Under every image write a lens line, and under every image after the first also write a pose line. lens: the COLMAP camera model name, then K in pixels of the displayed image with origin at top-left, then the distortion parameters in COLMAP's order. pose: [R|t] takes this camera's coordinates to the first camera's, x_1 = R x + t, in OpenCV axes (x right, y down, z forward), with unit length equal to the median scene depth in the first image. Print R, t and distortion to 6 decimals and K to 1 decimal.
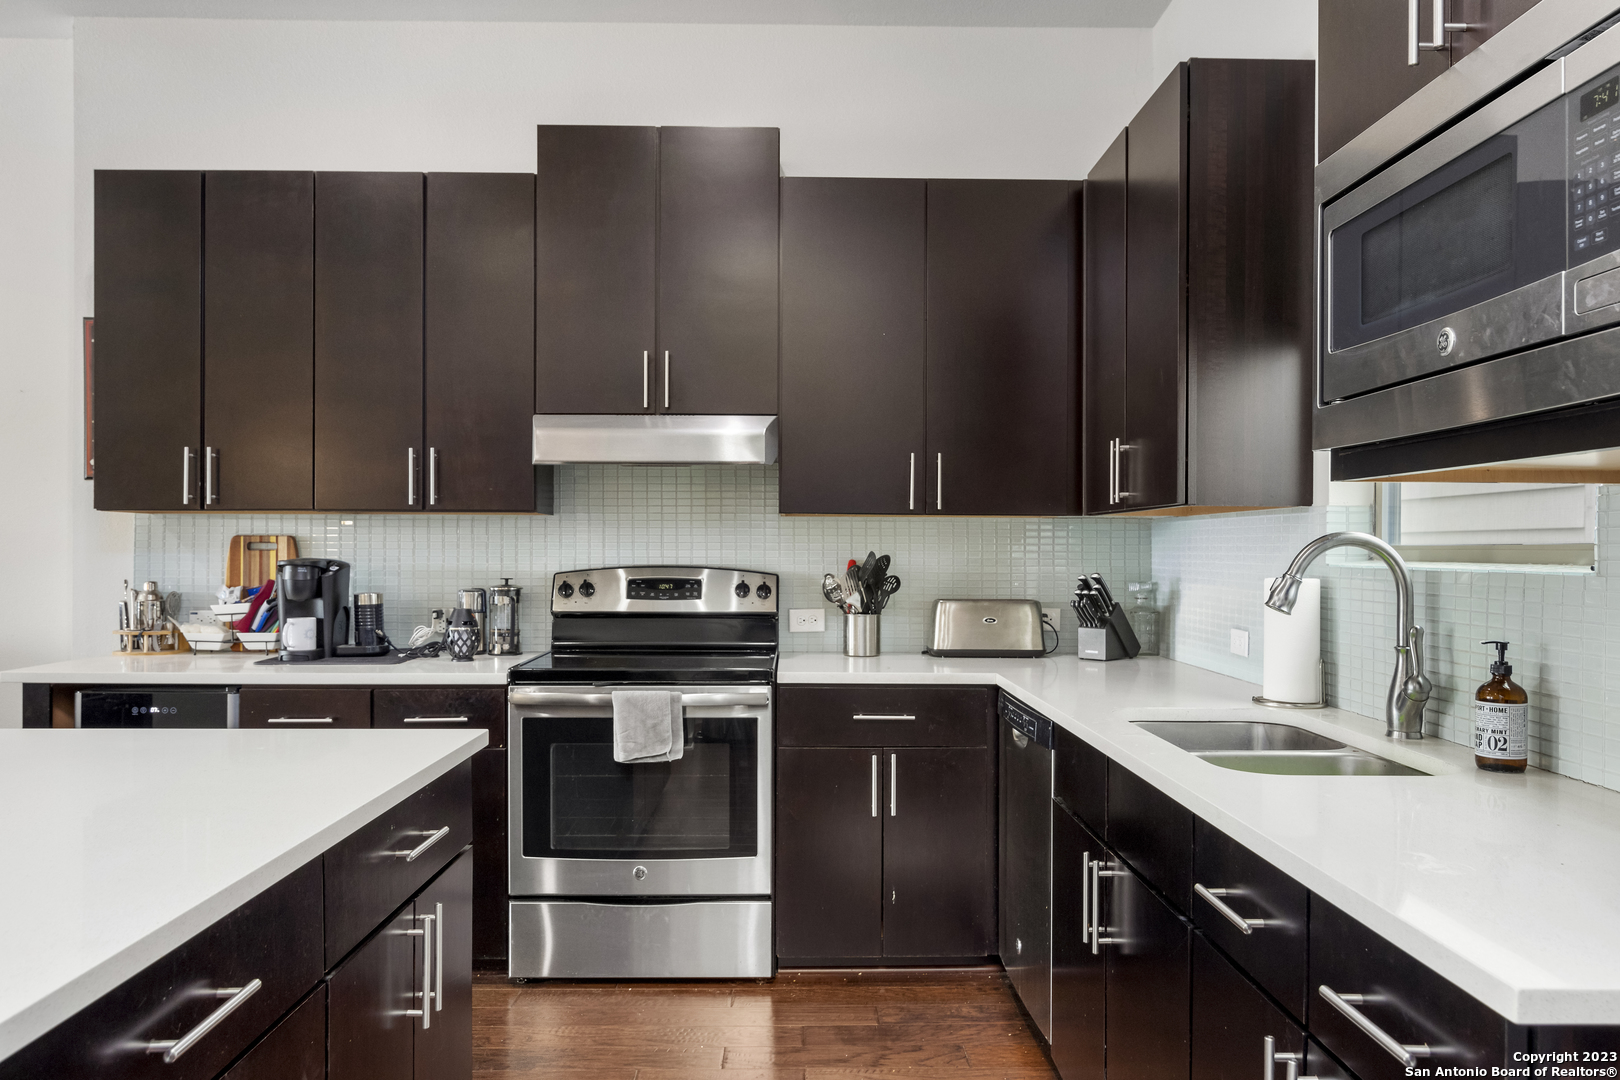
lens RADIAL K [[1214.9, 0, 801.7], [0, 1214.9, 539.6], [0, 0, 1]] dist [-0.002772, 0.002566]
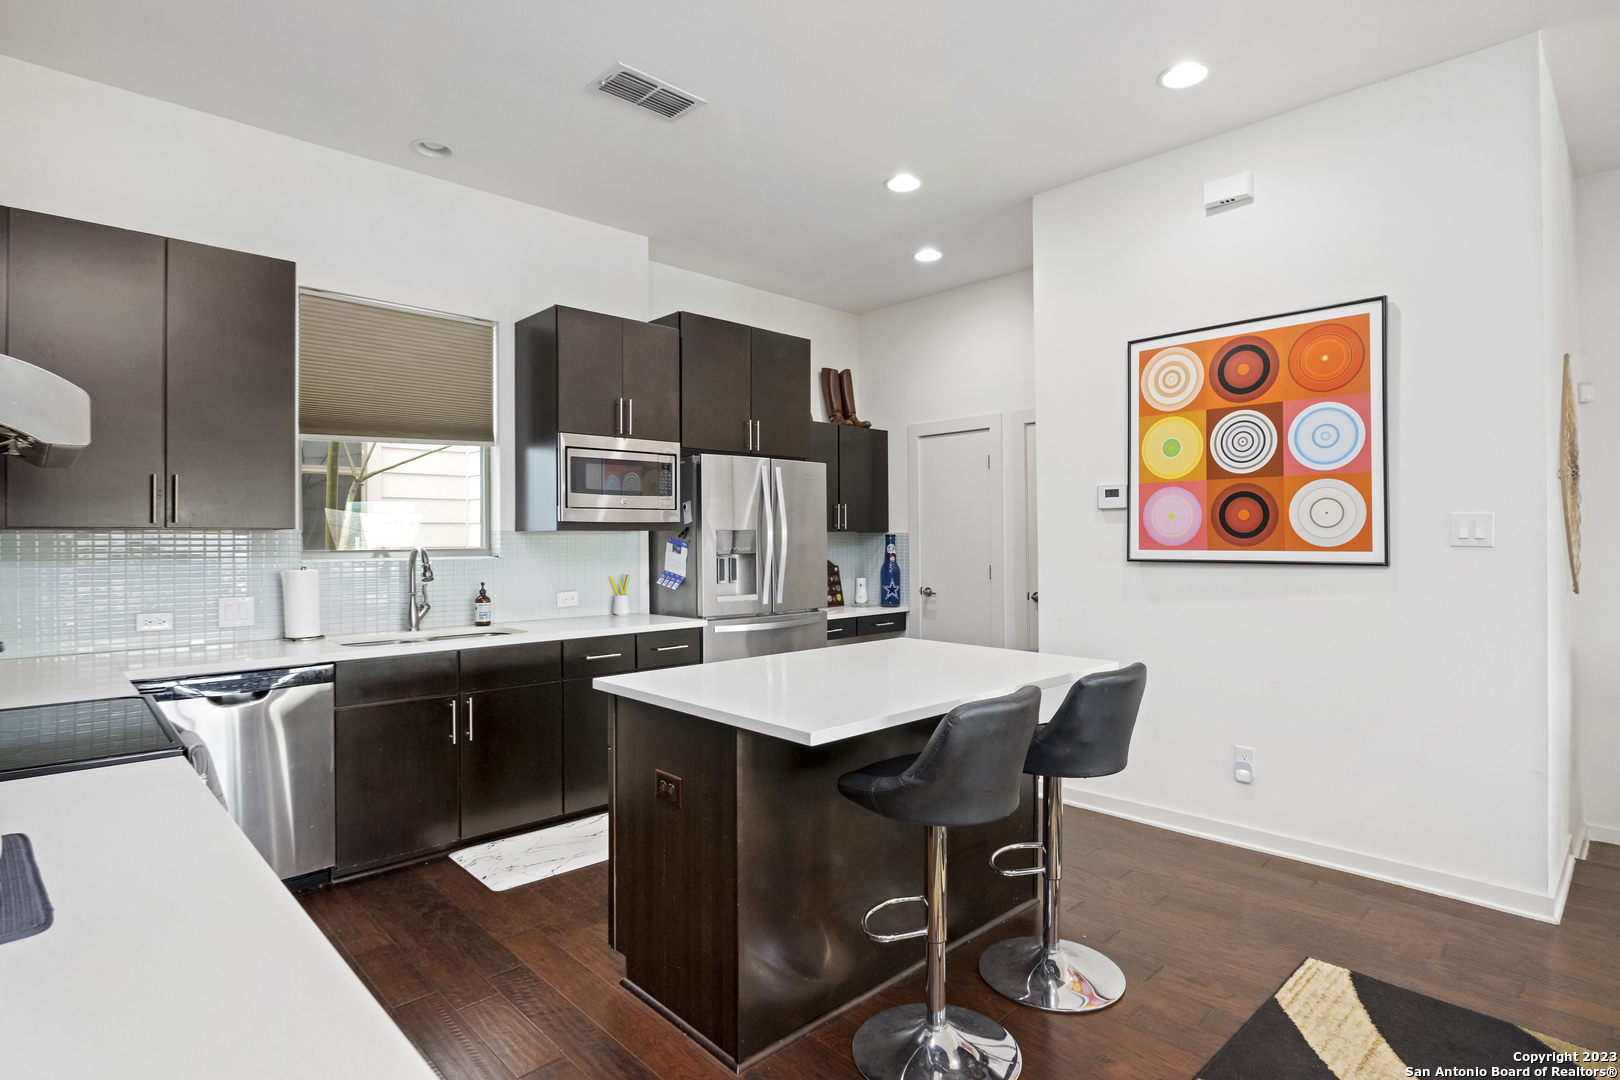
lens RADIAL K [[836.3, 0, 822.1], [0, 836.3, 541.2], [0, 0, 1]] dist [-0.000622, -0.000142]
pose [[-0.696276, -0.003128, 0.717767, -0.731428], [0.005964, 0.999931, 0.010143, -0.011965], [-0.717749, 0.011343, -0.696210, 0.948959]]
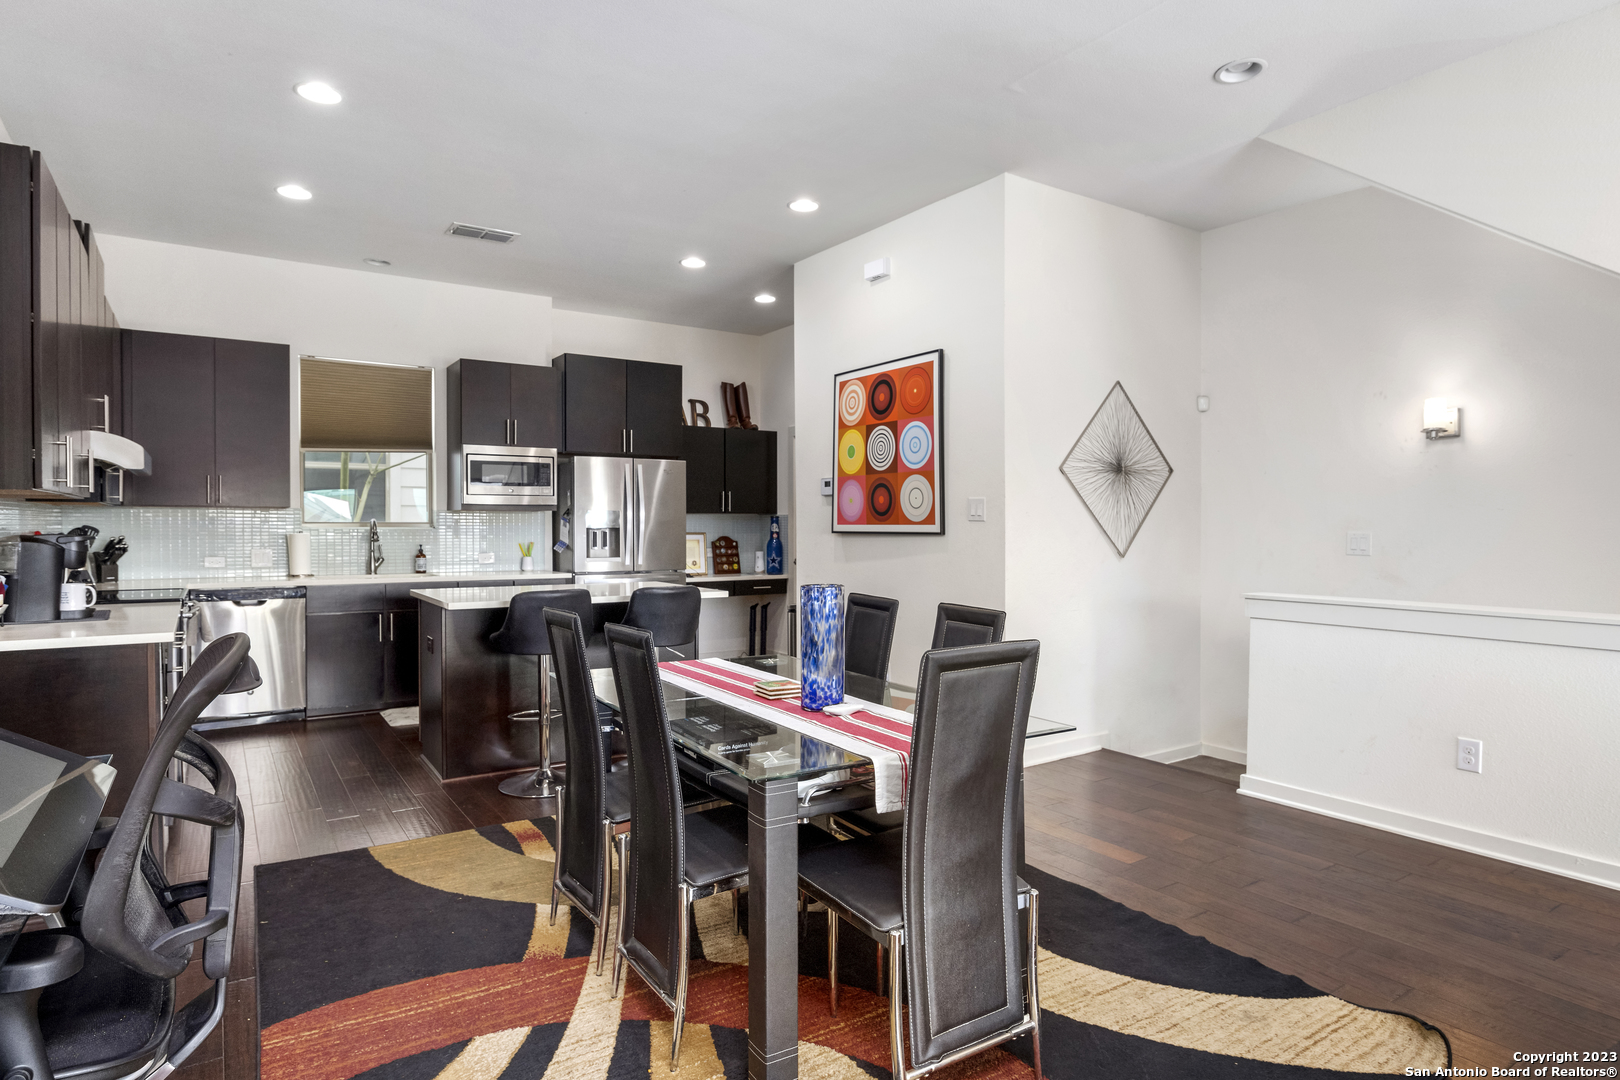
lens RADIAL K [[898.5, 0, 802.9], [0, 898.5, 539.5], [0, 0, 1]] dist [0.020460, 0.000787]
pose [[-0.546022, -0.016514, 0.837608, -1.481336], [0.000541, 0.999799, 0.020064, 0.004627], [-0.837771, 0.011408, -0.545903, 0.848894]]
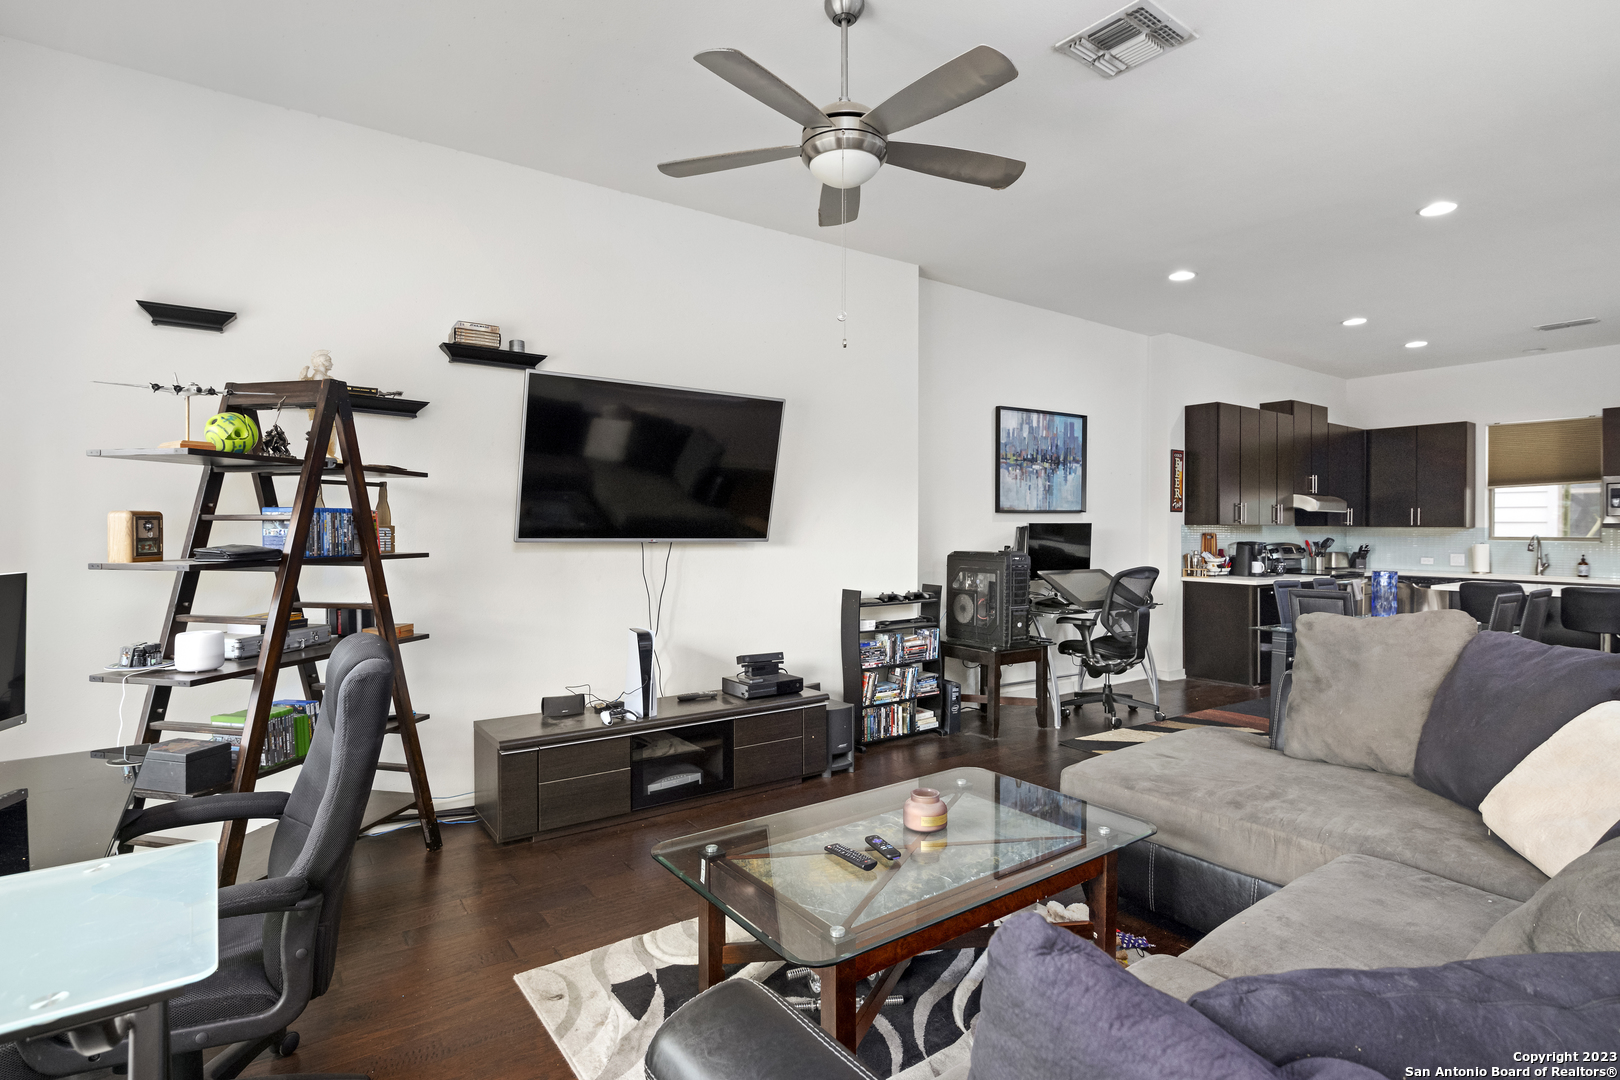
lens RADIAL K [[818.9, 0, 810.4], [0, 818.9, 529.9], [0, 0, 1]] dist [0.000493, 0.000080]
pose [[0.804826, 0.002765, 0.593504, -2.338766], [-0.002020, 0.999996, -0.001919, -0.004434], [-0.593507, 0.000346, 0.804829, 0.052023]]
